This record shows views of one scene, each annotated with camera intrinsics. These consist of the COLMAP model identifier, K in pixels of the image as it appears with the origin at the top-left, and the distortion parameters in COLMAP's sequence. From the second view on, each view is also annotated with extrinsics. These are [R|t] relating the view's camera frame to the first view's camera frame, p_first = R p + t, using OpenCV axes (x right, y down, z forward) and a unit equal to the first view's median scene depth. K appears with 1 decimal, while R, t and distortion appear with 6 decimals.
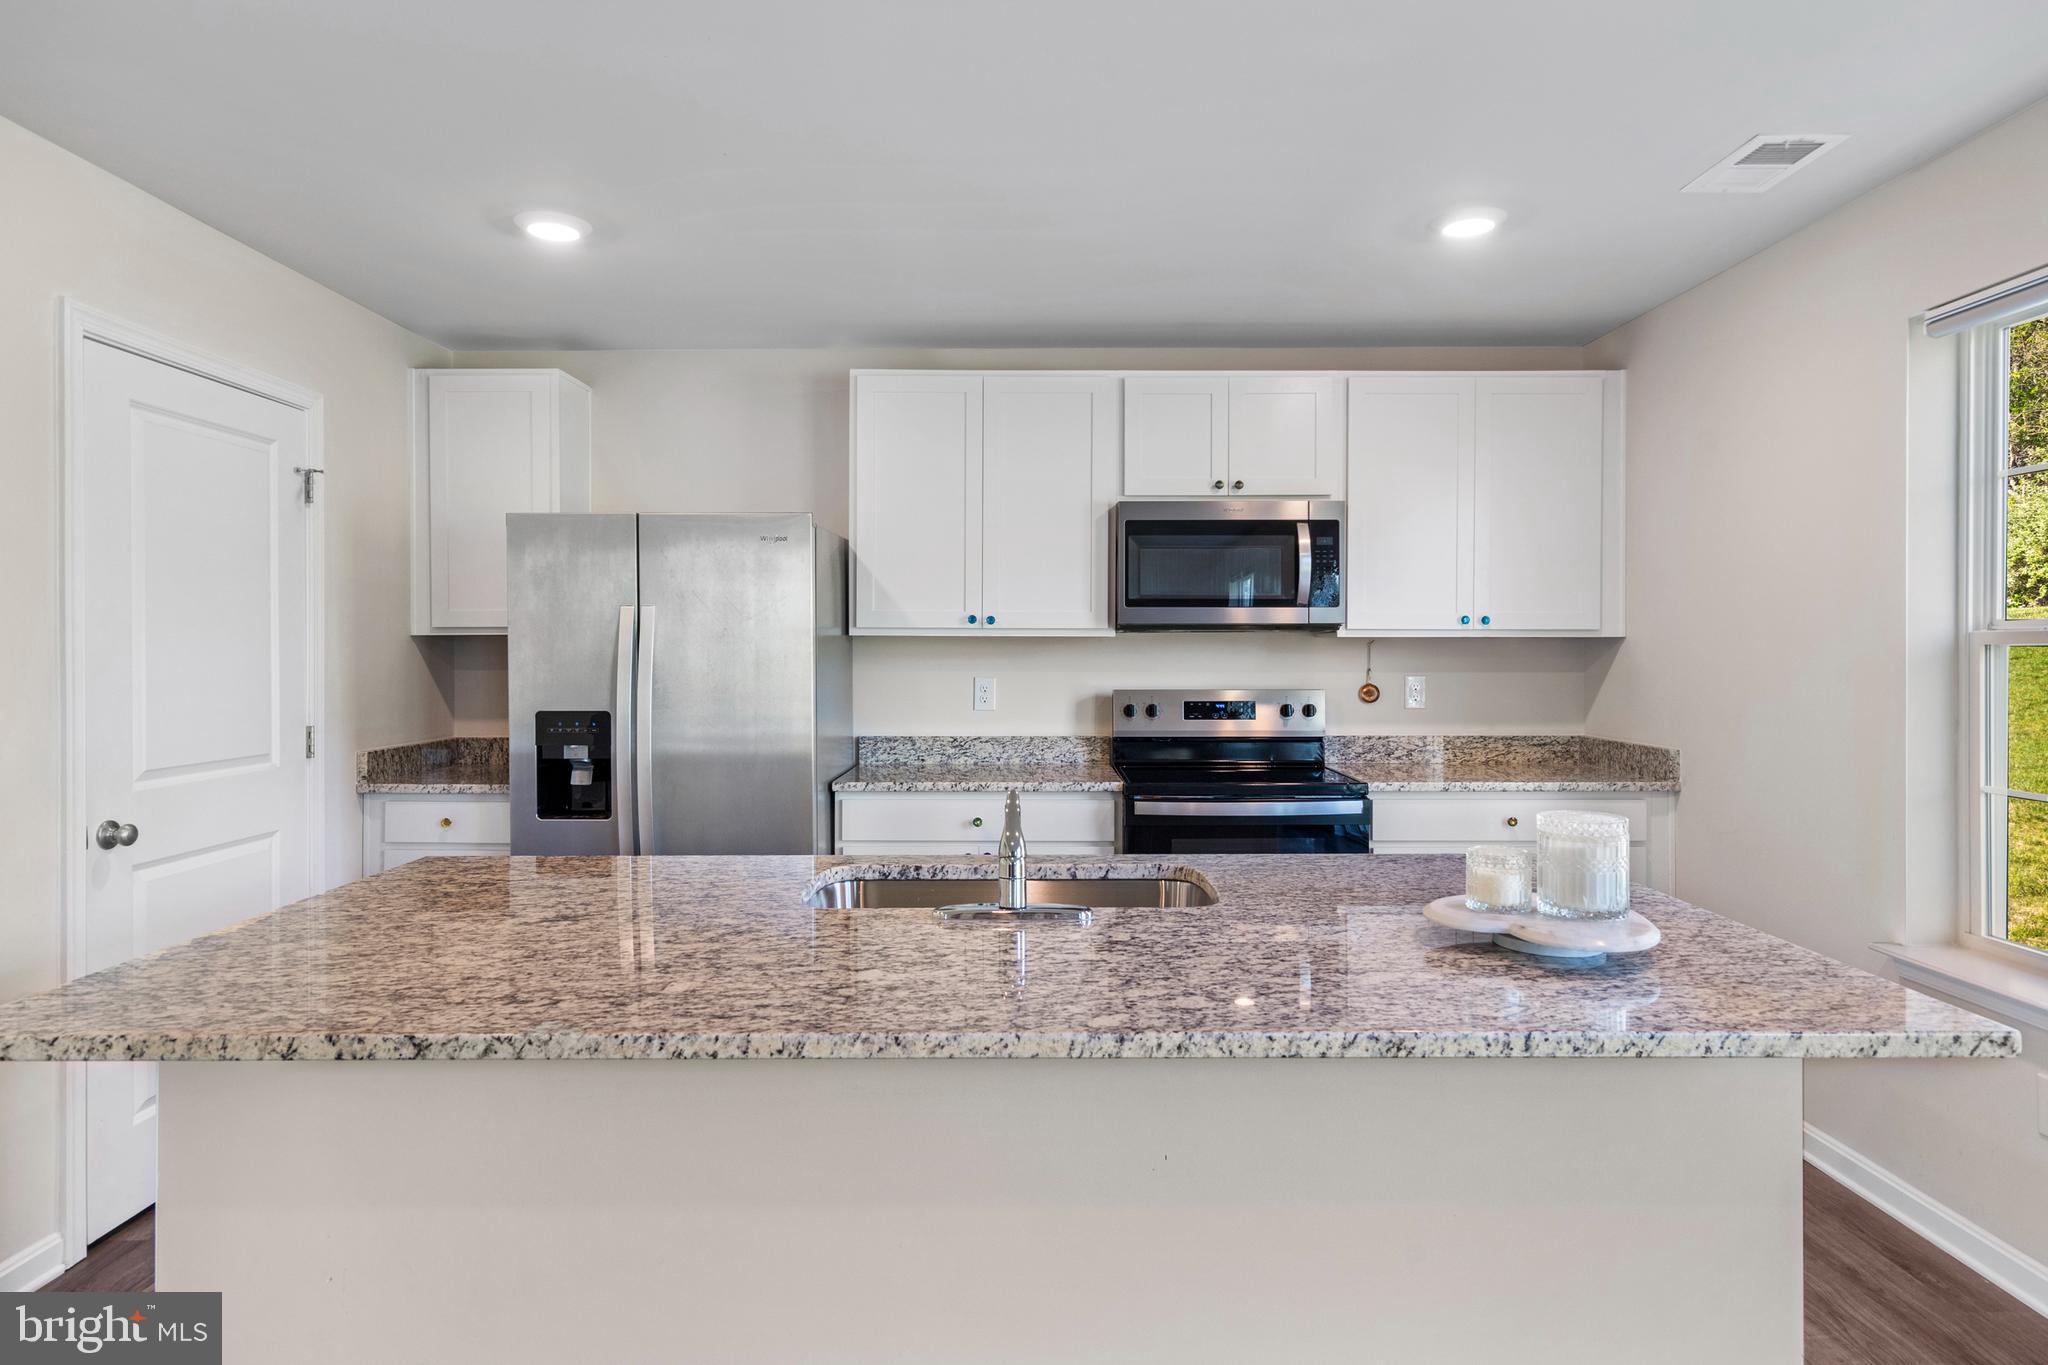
lens RADIAL K [[1161.3, 0, 1016.5], [0, 1161.3, 656.1], [0, 0, 1]] dist [0.007090, -0.001863]
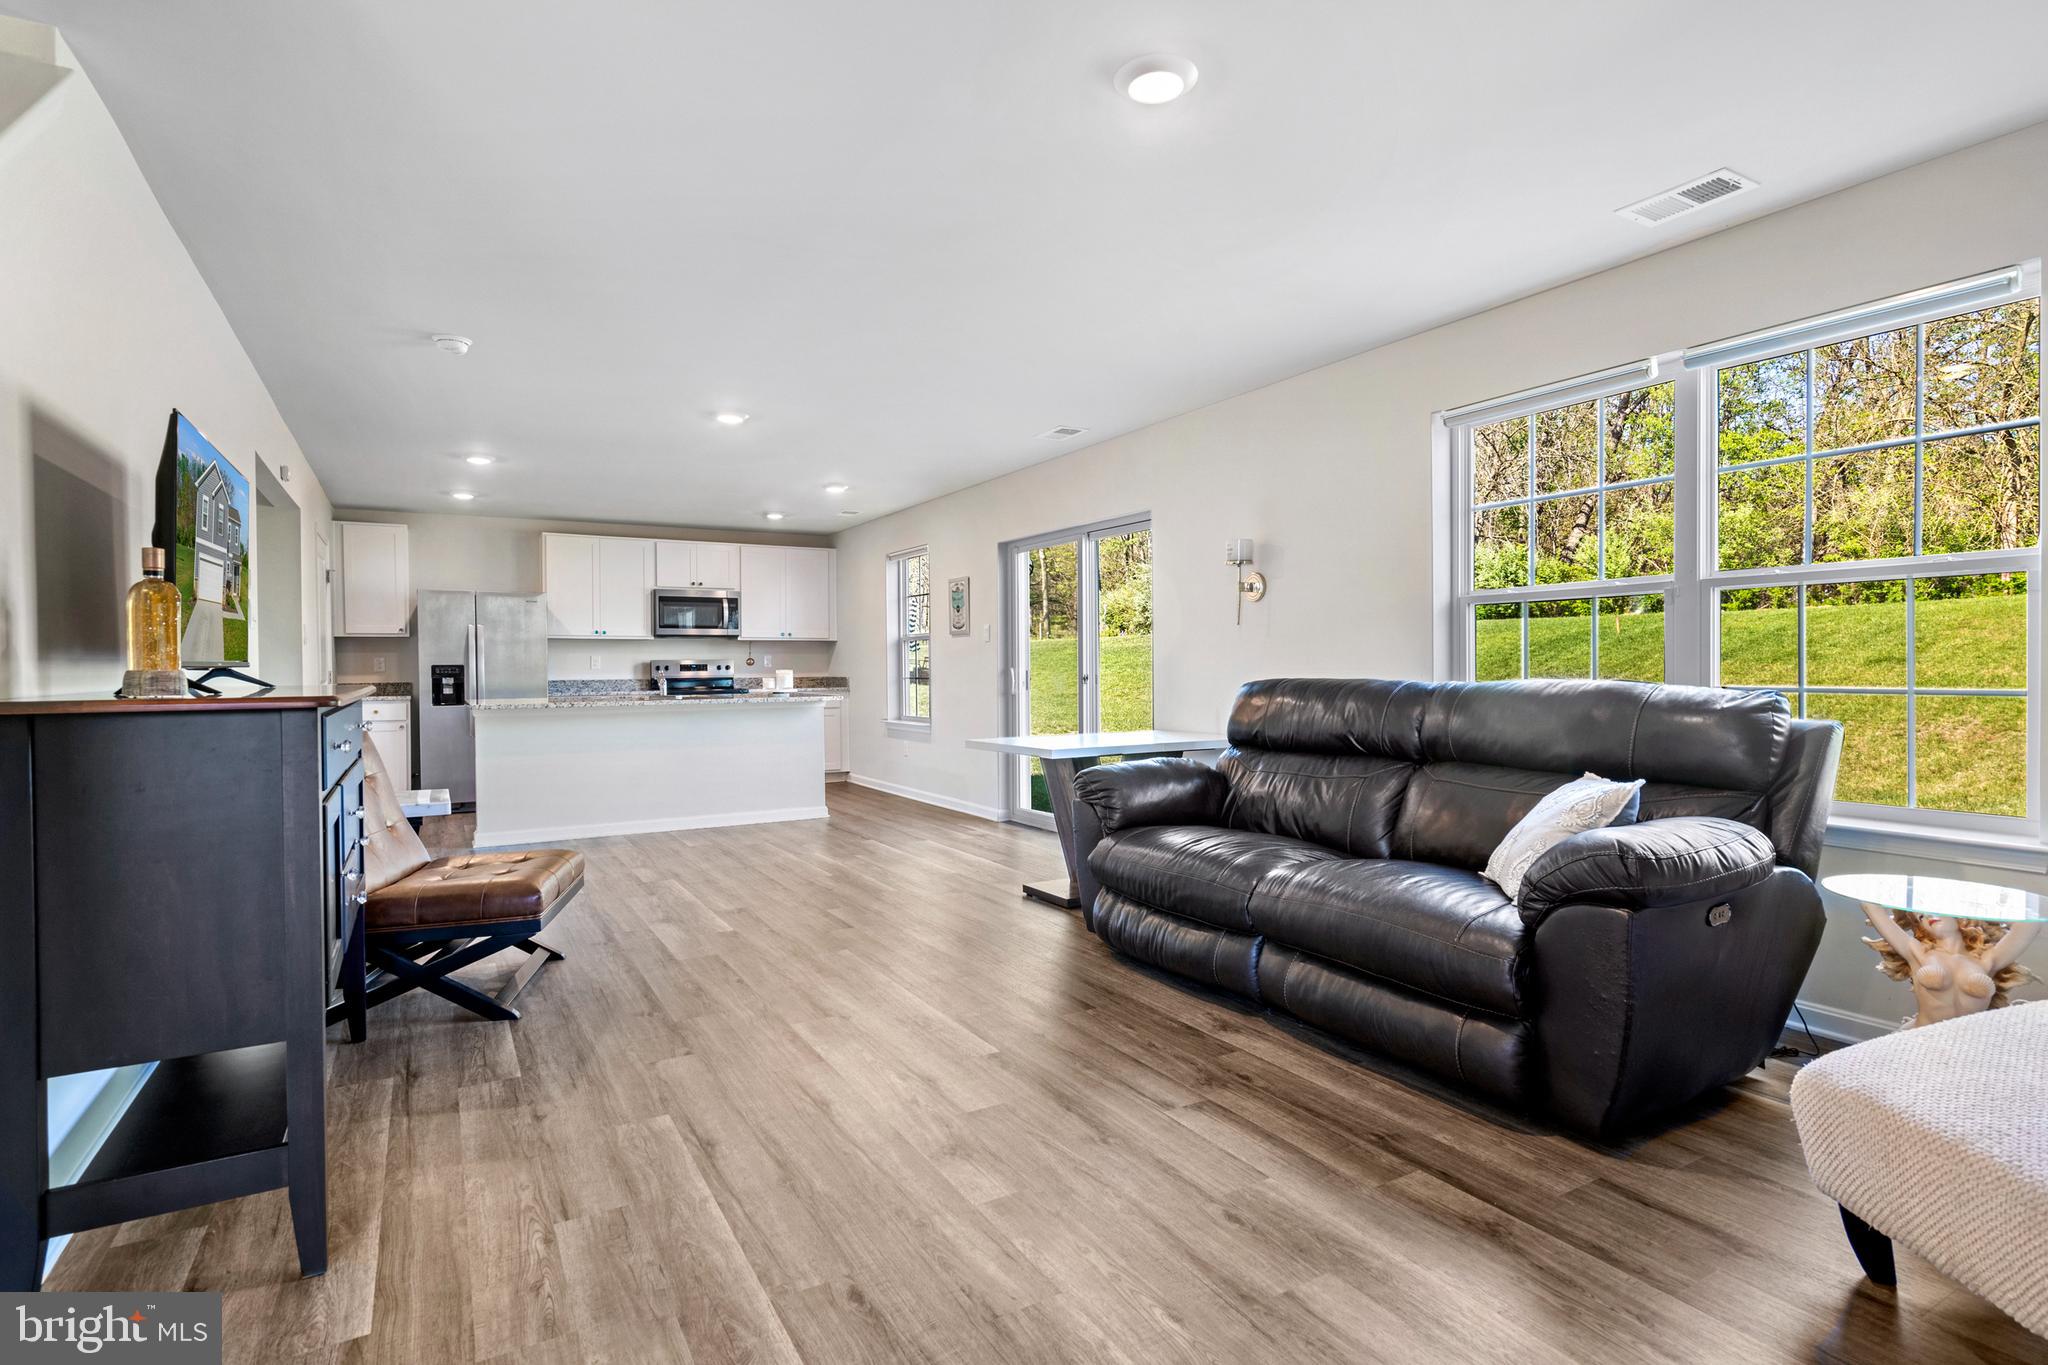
lens RADIAL K [[1006.3, 0, 1023.1], [0, 1006.3, 674.7], [0, 0, 1]] dist [-0.004081, -0.001176]
pose [[0.861070, -0.010246, 0.508382, -0.364068], [0.008786, 0.999948, 0.005271, 0.060373], [-0.508410, -0.000071, 0.861115, -1.435976]]
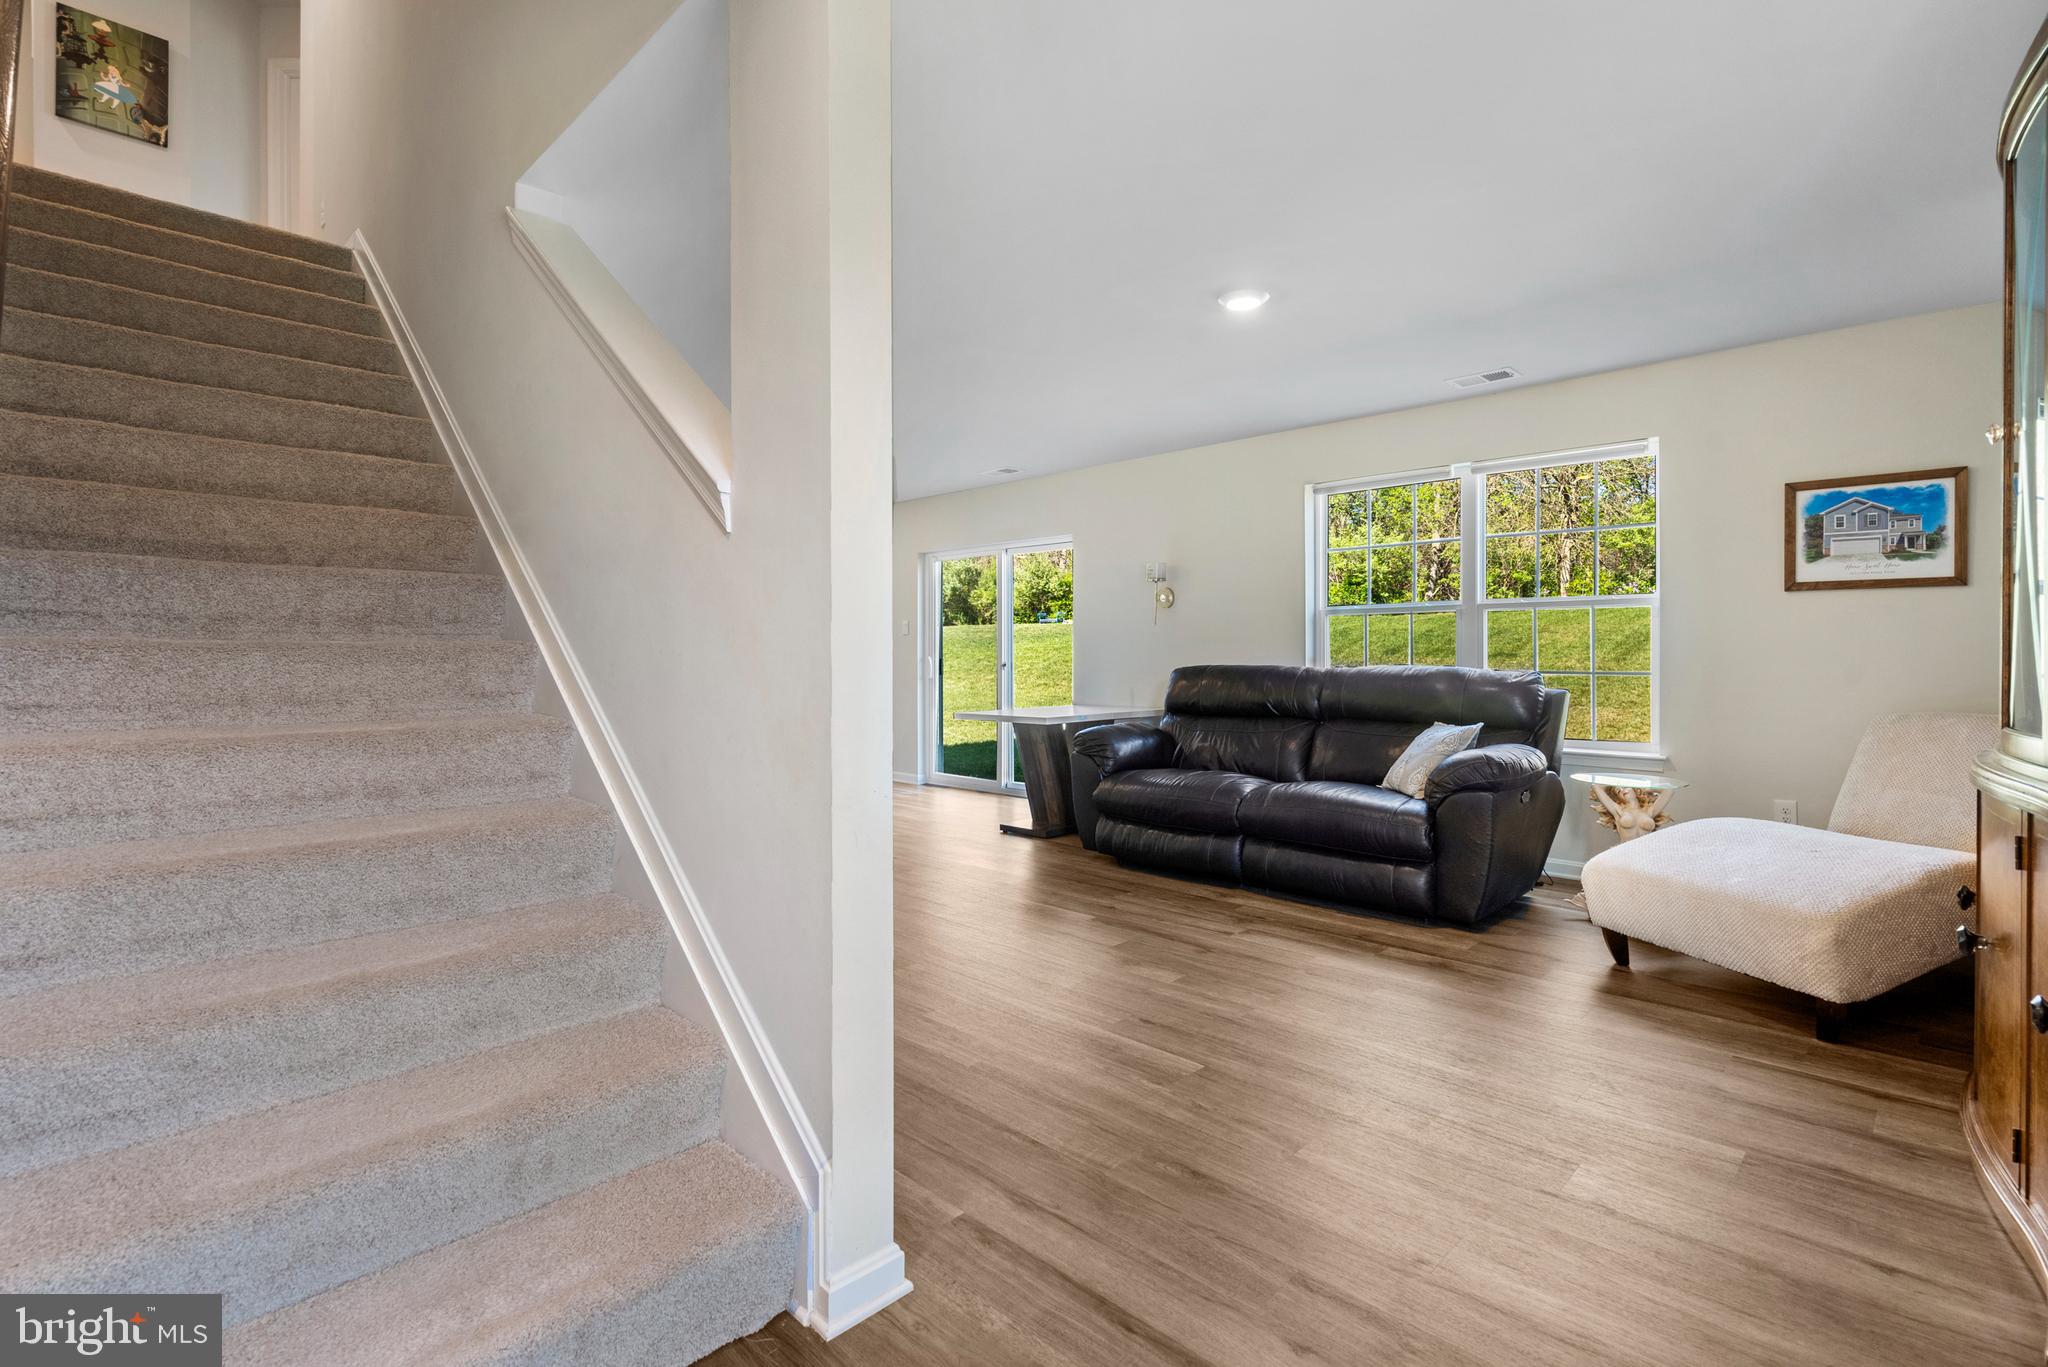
lens RADIAL K [[947.9, 0, 1026.6], [0, 947.9, 655.9], [0, 0, 1]] dist [-0.027142, 0.000139]
pose [[0.696693, 0.000175, 0.717370, -0.781856], [0.002107, 0.999995, -0.002289, 0.061351], [-0.717367, 0.003106, 0.696689, -1.448367]]
